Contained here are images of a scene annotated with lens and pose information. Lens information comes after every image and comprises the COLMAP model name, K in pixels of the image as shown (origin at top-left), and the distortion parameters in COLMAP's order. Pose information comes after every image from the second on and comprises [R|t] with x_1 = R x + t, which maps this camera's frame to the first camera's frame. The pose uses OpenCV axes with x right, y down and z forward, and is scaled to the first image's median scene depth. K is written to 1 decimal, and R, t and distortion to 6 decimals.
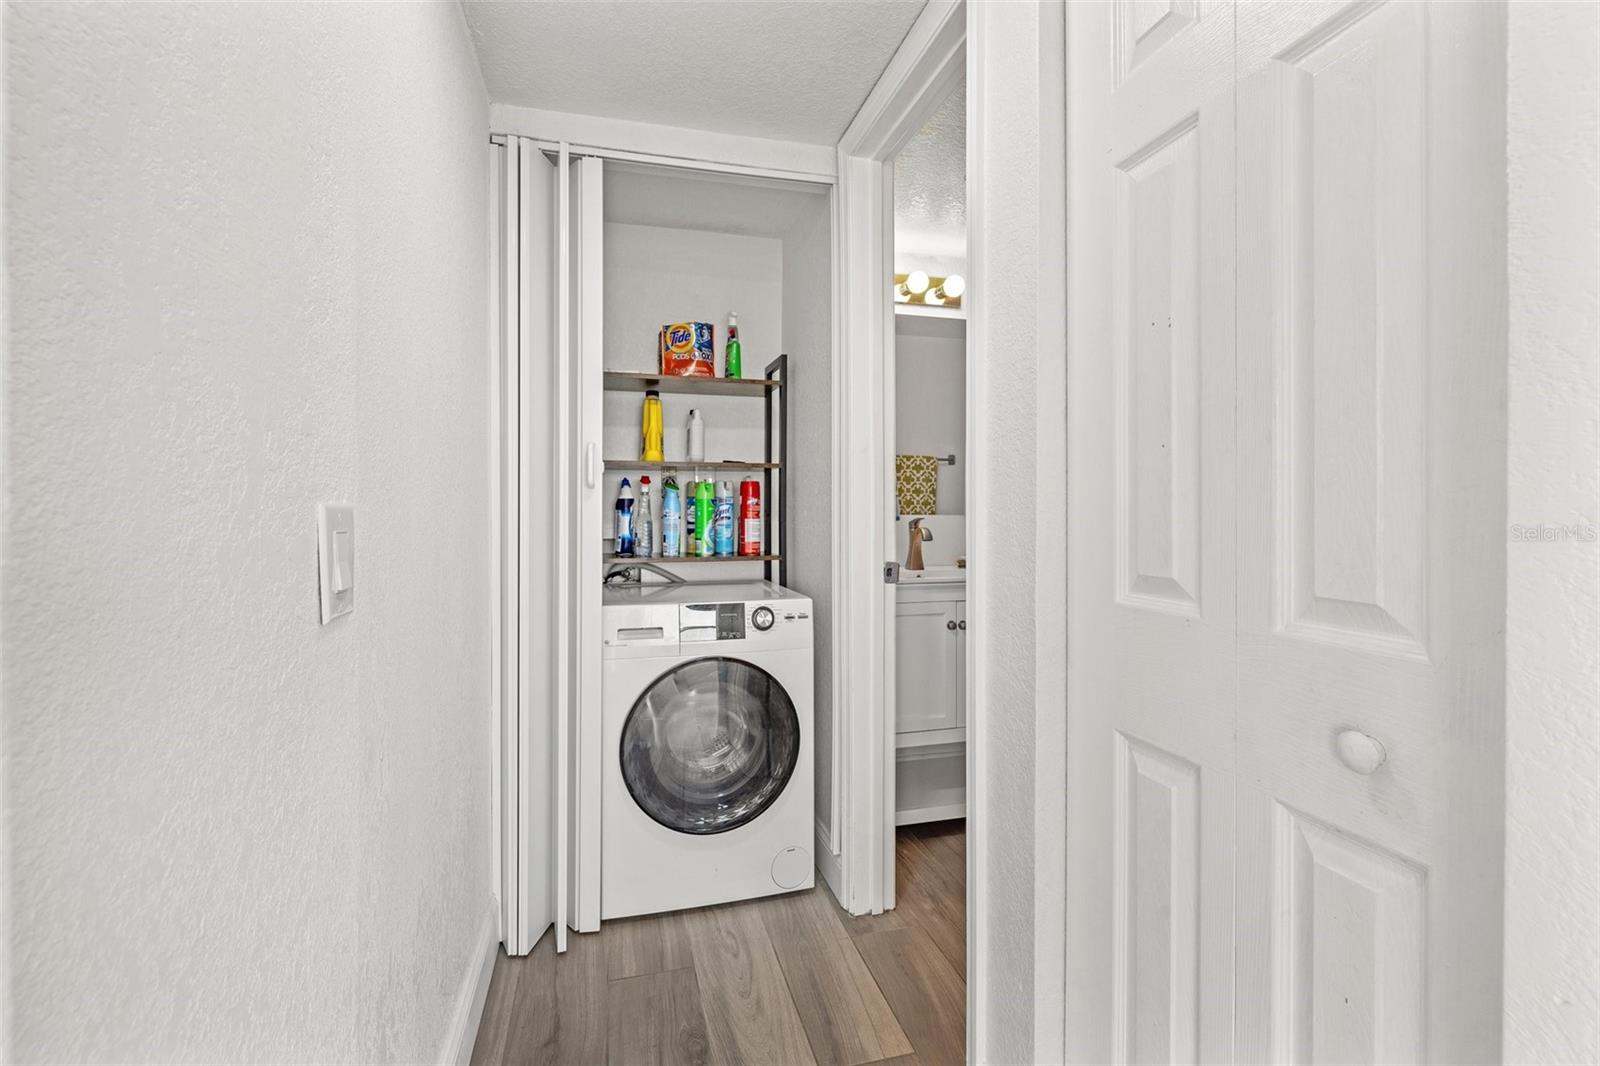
lens RADIAL K [[682.3, 0, 798.0], [0, 682.3, 524.7], [0, 0, 1]] dist [0.002250, 0.000002]
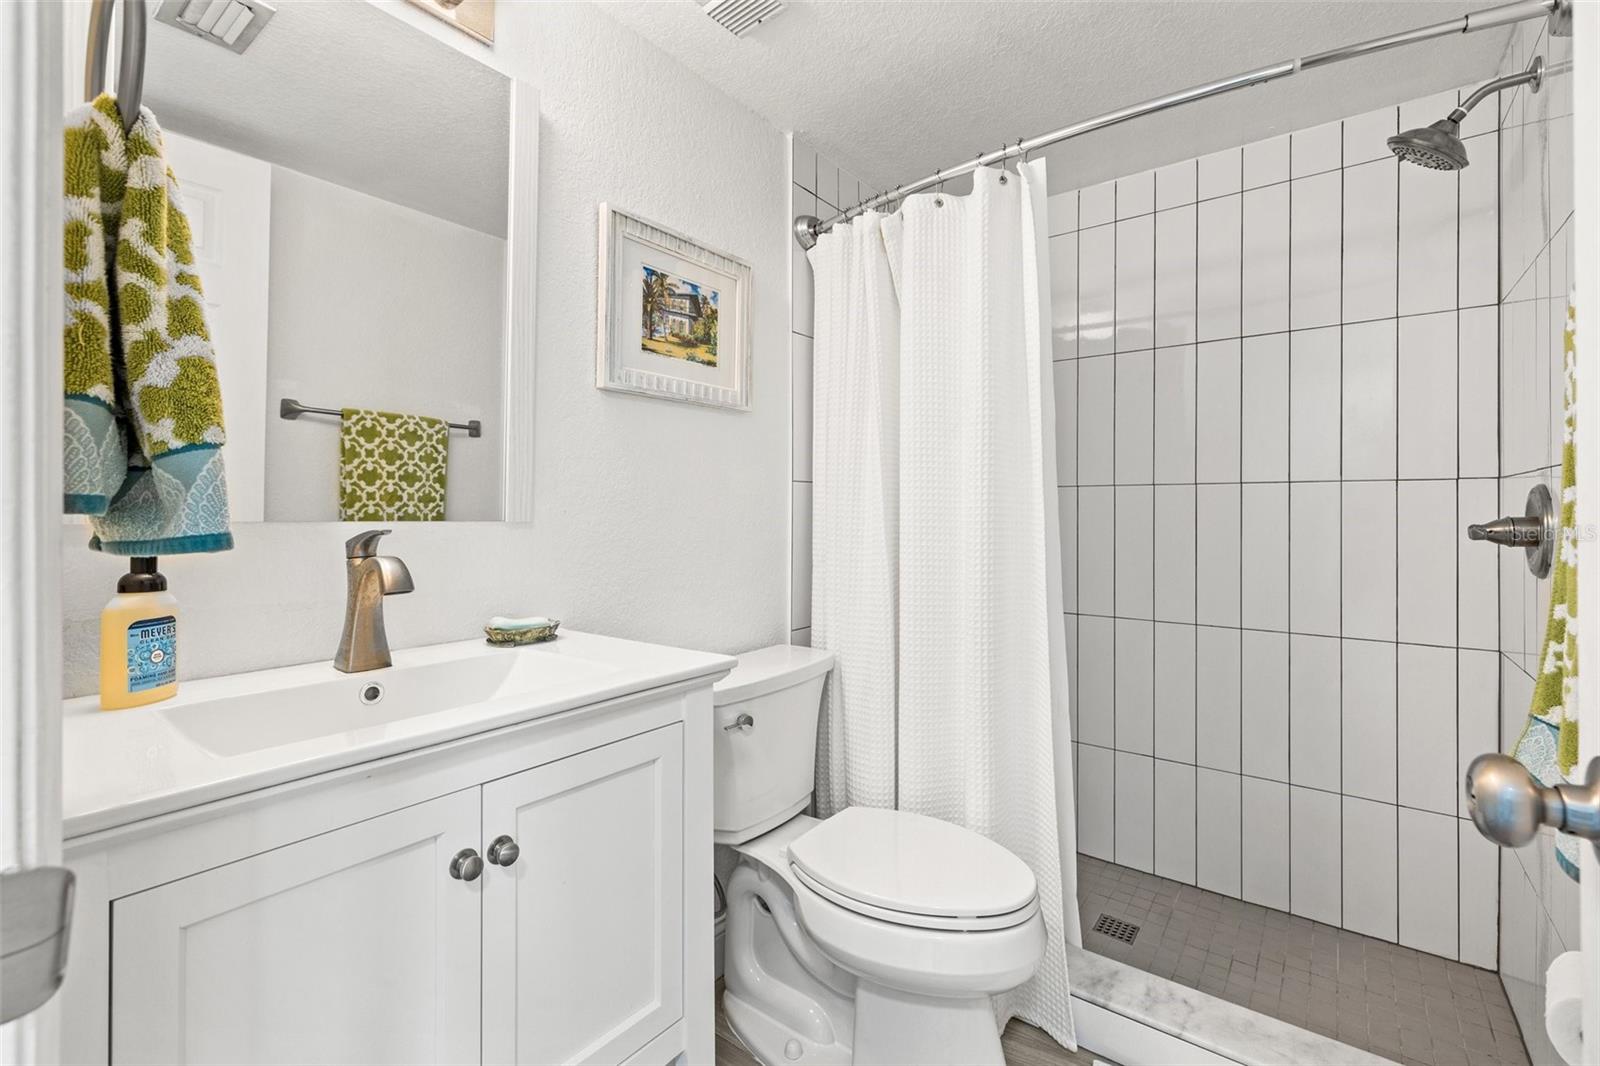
lens RADIAL K [[682.3, 0, 798.0], [0, 682.3, 524.7], [0, 0, 1]] dist [0.002250, 0.000002]
pose [[0.789856, 0.003251, 0.613284, 0.126218], [0.000216, 0.999984, -0.005579, -0.010541], [-0.613293, 0.004540, 0.789843, 0.544625]]
